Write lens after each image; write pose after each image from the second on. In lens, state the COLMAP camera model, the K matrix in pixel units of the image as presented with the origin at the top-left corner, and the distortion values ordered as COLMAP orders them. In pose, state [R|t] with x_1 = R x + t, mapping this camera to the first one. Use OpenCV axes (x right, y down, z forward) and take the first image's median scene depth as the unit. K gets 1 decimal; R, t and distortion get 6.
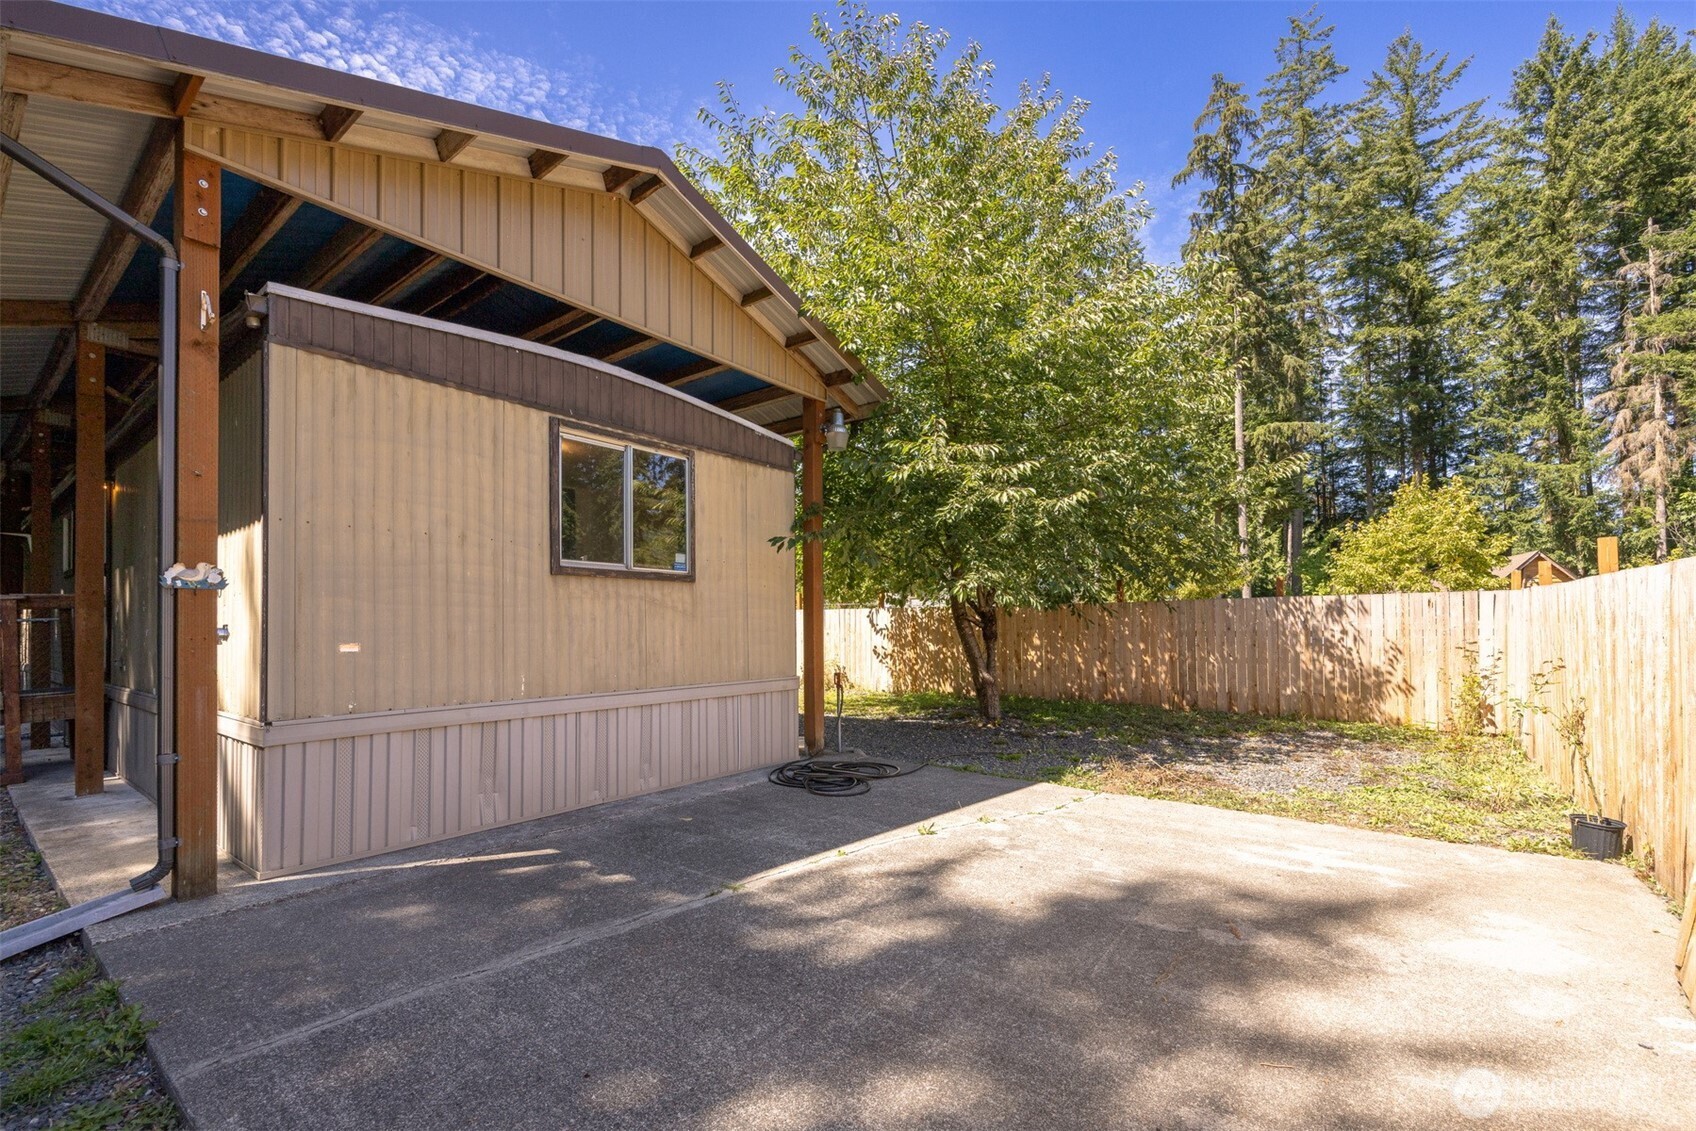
lens RADIAL K [[676.9, 0, 853.6], [0, 676.9, 610.6], [0, 0, 1]] dist [-0.000988, -0.000097]
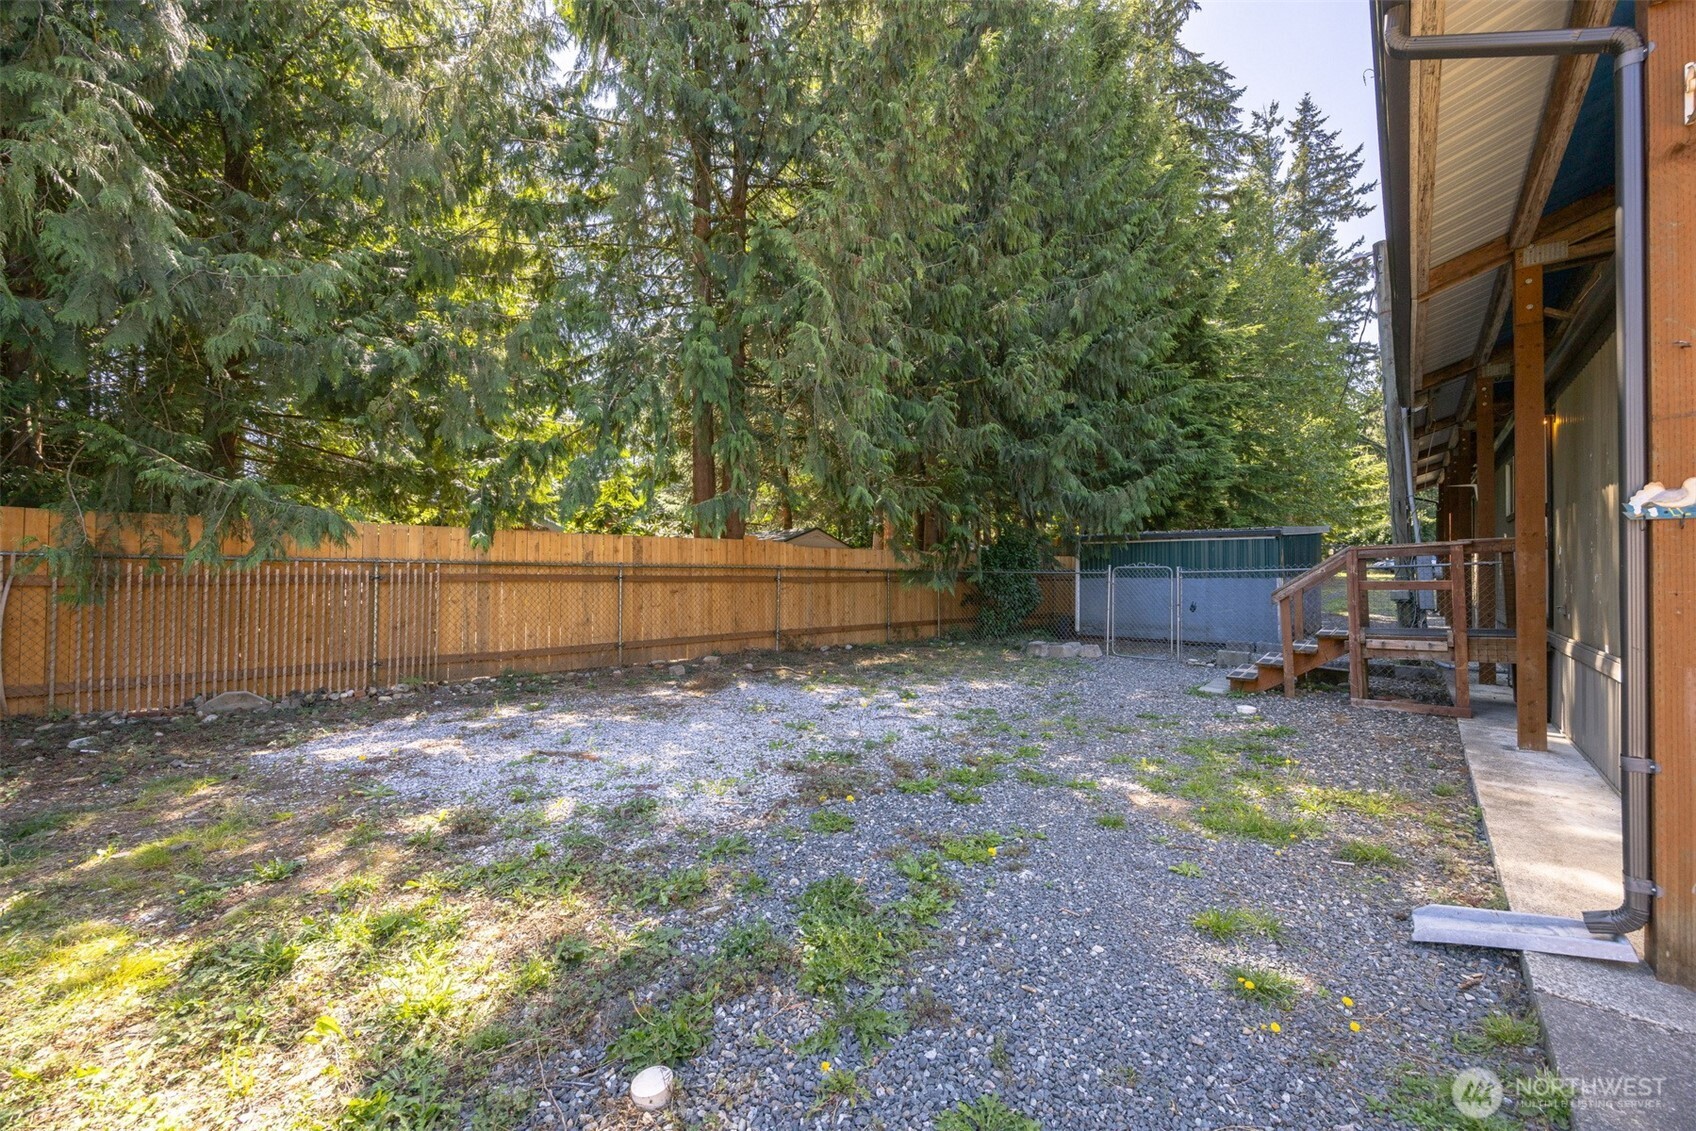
lens RADIAL K [[670.9, 0, 800.9], [0, 670.9, 565.5], [0, 0, 1]] dist [-0.002569, -0.000449]
pose [[-0.105463, 0.002969, -0.994419, -0.120384], [0.014278, 0.999897, 0.001471, 0.000176], [0.994321, -0.014043, -0.105494, 0.108730]]
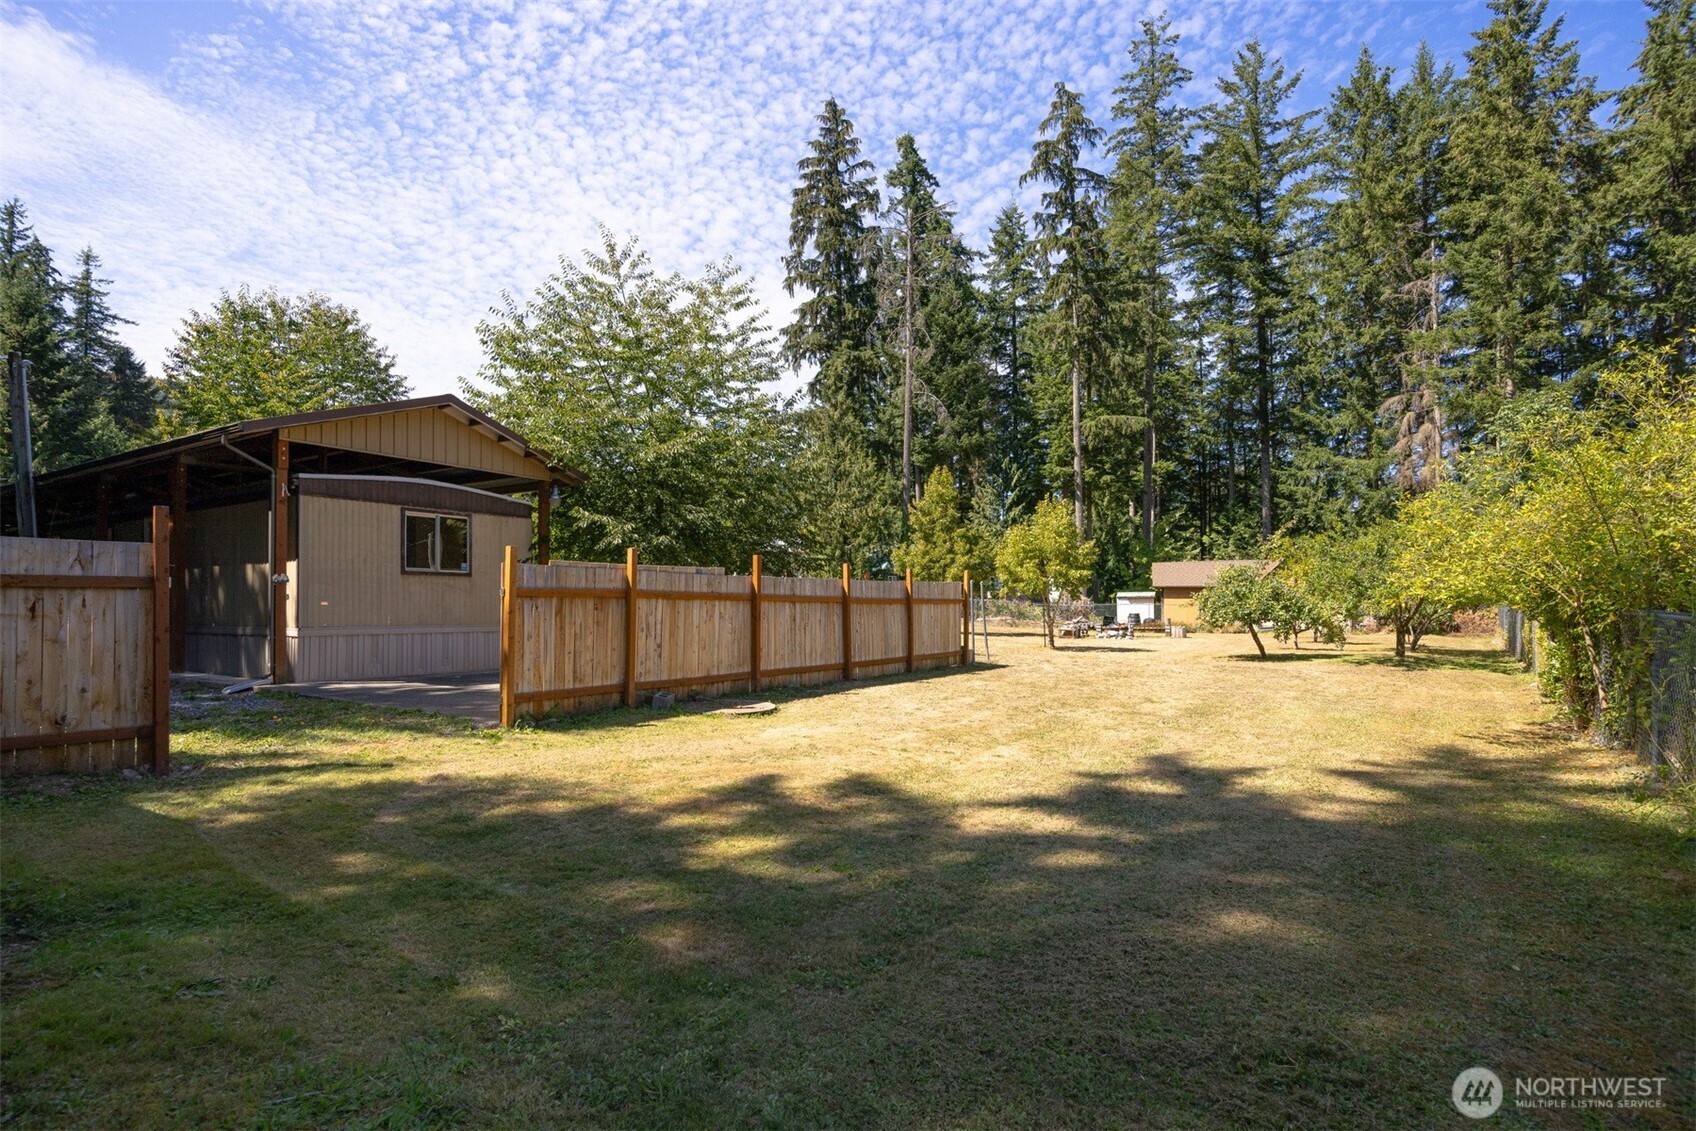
lens RADIAL K [[816.2, 0, 849.1], [0, 816.2, 587.9], [0, 0, 1]] dist [0.000209, 0.000011]
pose [[0.995425, 0.005321, 0.095400, 0.654790], [-0.004961, 0.999980, -0.004009, -0.001881], [-0.095420, 0.003518, 0.995431, -1.553372]]
